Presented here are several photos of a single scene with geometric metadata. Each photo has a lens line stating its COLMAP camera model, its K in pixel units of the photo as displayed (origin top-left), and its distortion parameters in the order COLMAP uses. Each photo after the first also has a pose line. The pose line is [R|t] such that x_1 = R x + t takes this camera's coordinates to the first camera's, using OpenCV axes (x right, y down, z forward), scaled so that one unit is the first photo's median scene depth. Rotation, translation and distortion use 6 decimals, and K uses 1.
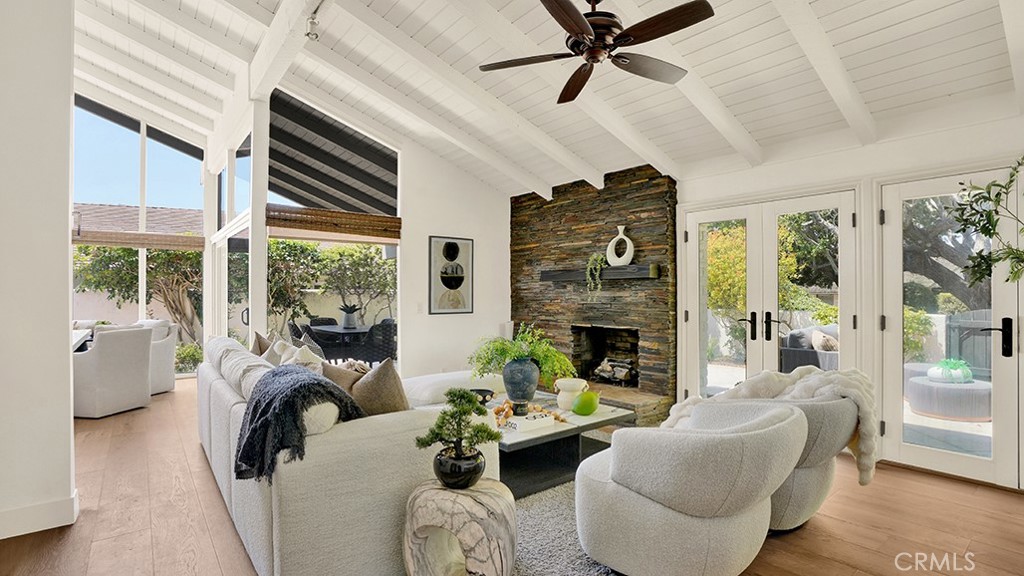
lens RADIAL K [[476.1, 0, 511.0], [0, 476.1, 292.5], [0, 0, 1]] dist [-0.045126, 0.009899]
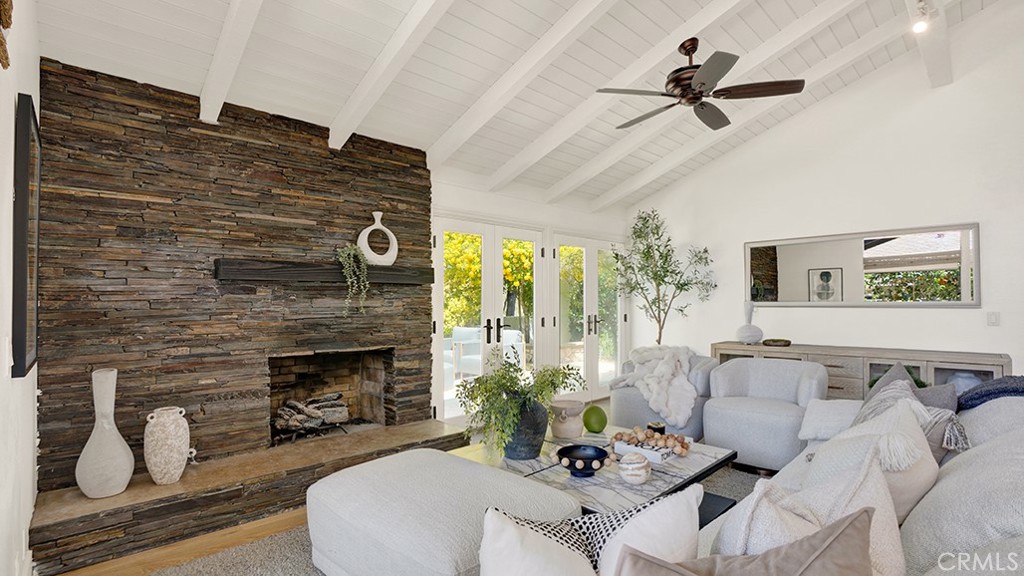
lens RADIAL K [[476.1, 0, 521.9], [0, 476.1, 301.6], [0, 0, 1]] dist [-0.045126, 0.009899]
pose [[-0.062156, 0.006909, 0.998043, -0.525056], [0.001306, 0.999976, -0.006841, 0.006126], [-0.998066, 0.000879, -0.062164, 0.815080]]
